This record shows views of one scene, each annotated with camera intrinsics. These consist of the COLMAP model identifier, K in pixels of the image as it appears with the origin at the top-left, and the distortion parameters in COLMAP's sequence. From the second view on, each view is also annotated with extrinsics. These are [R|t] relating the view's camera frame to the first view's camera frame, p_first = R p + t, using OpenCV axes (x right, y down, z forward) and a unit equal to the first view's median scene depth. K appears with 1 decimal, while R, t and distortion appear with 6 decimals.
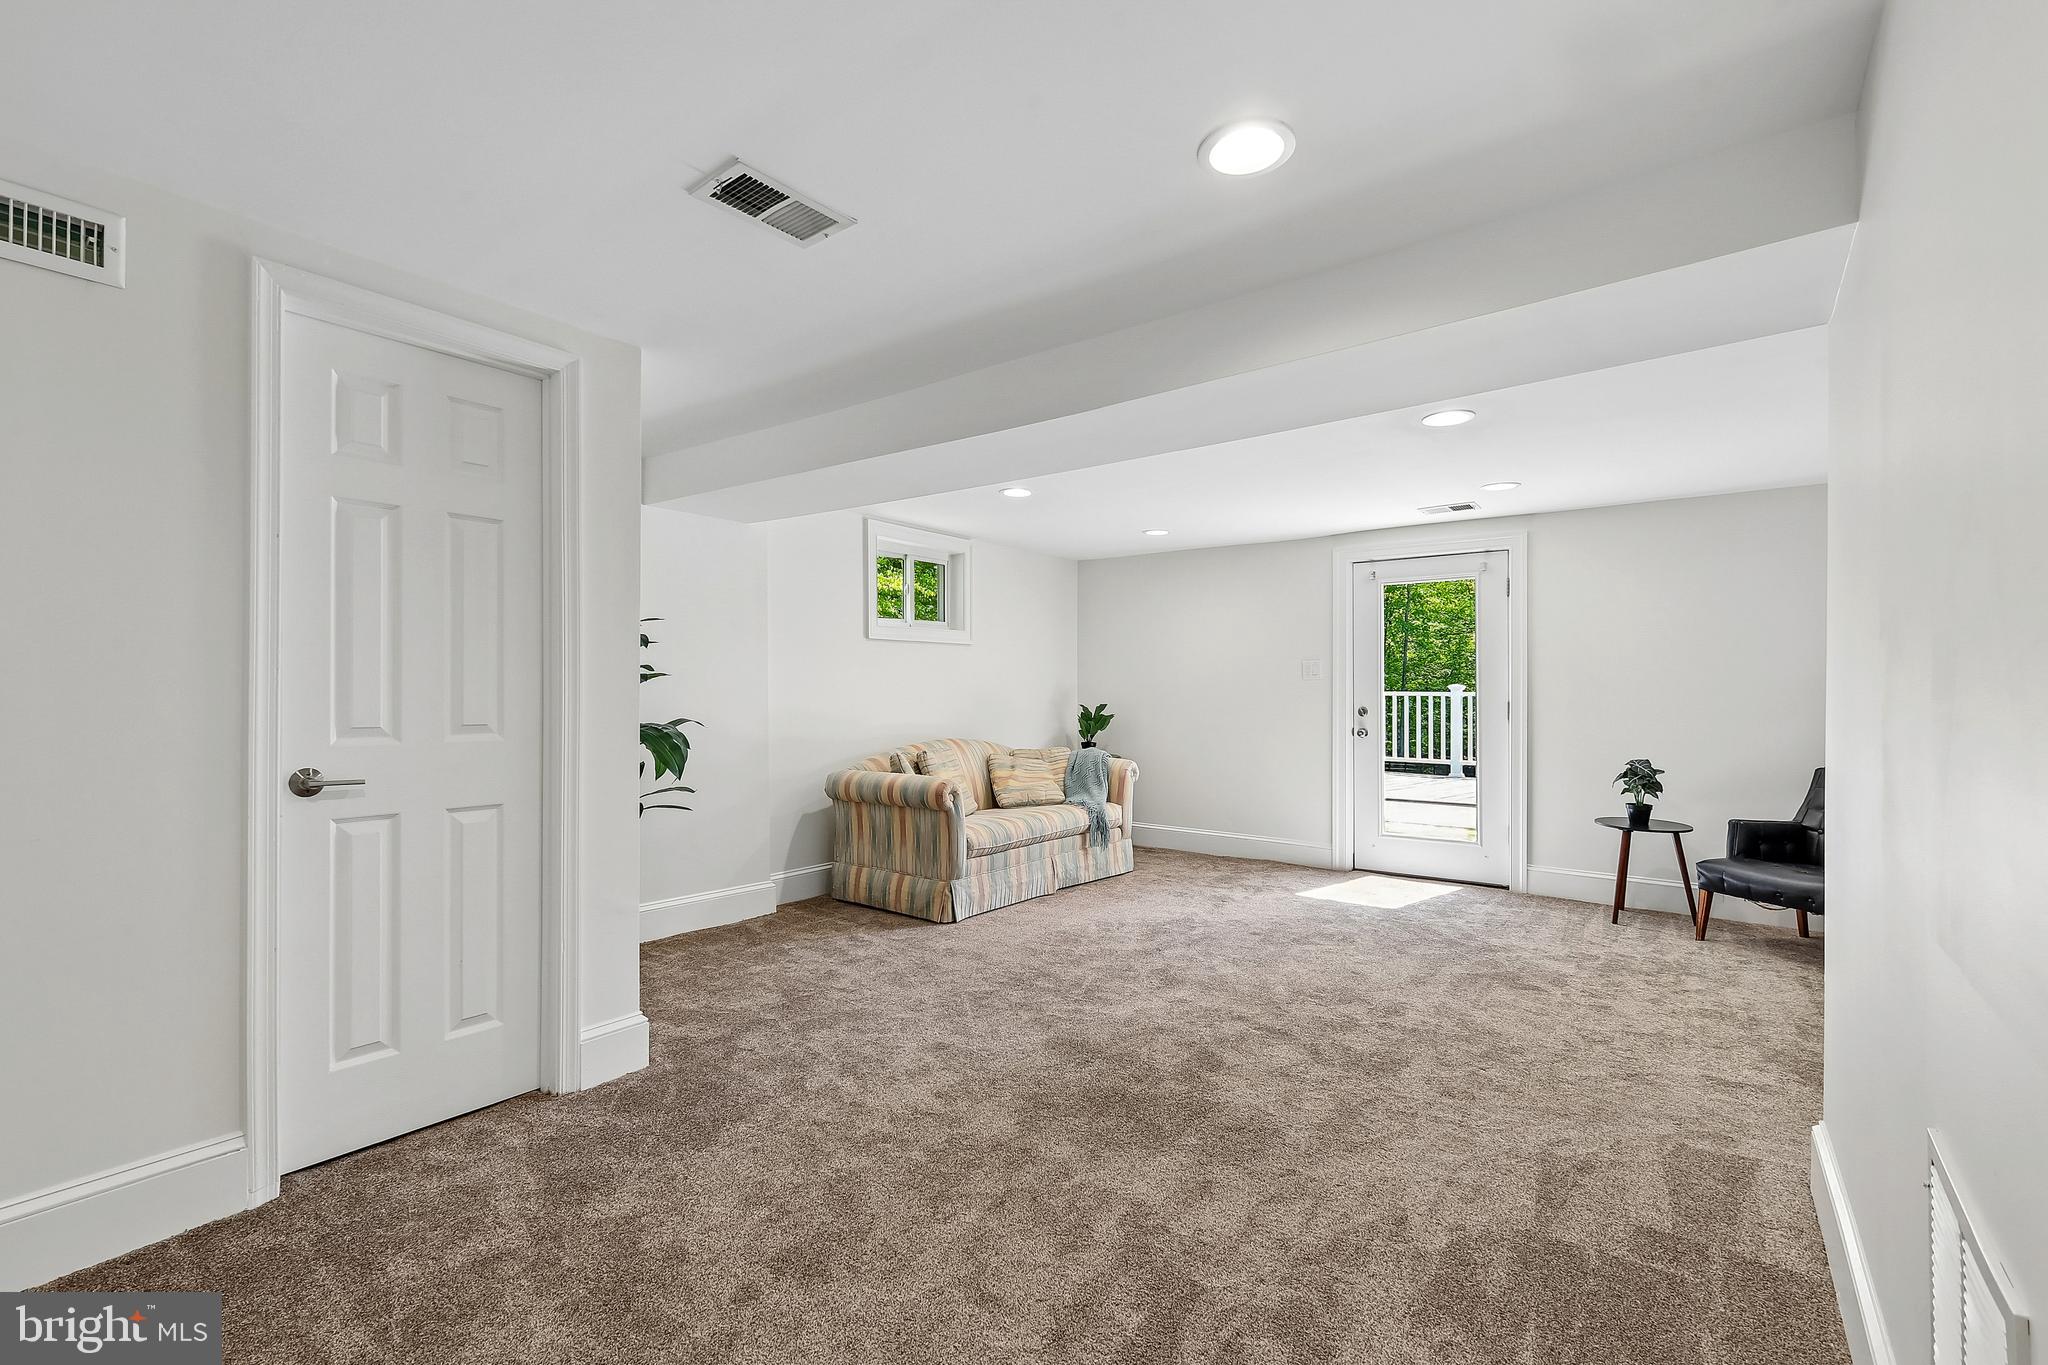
lens RADIAL K [[887.0, 0, 1029.8], [0, 887.0, 689.4], [0, 0, 1]] dist [-0.000752, -0.000606]
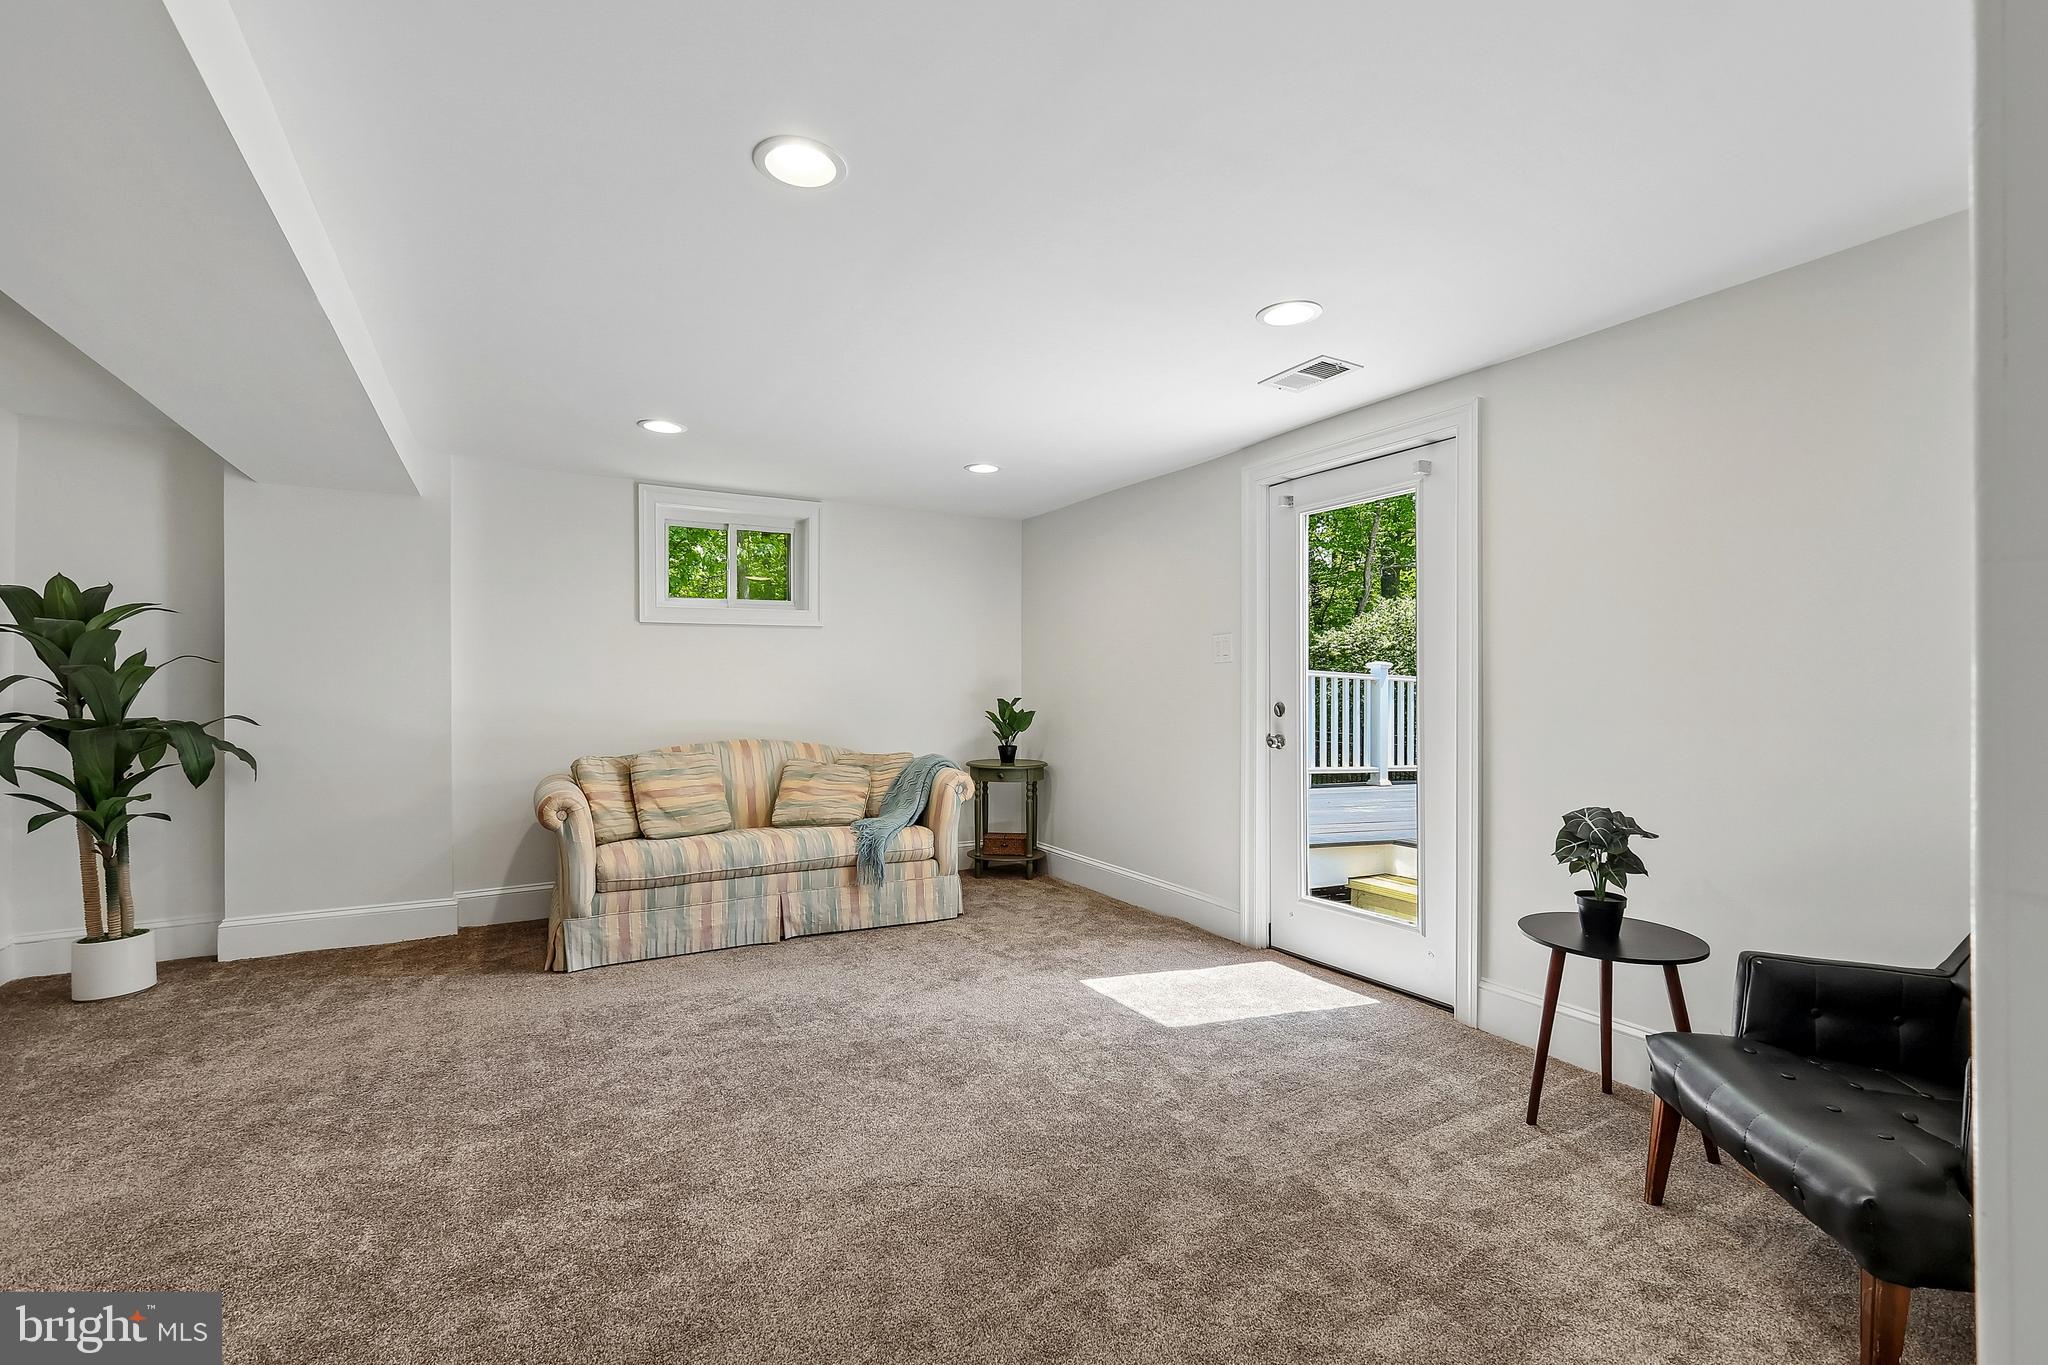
lens RADIAL K [[887.0, 0, 1023.4], [0, 887.0, 683.7], [0, 0, 1]] dist [-0.000752, -0.000606]
pose [[0.924325, -0.005948, -0.381559, 0.510213], [0.006844, 0.999976, 0.000989, 0.004568], [0.381544, -0.003526, 0.924344, 0.357591]]
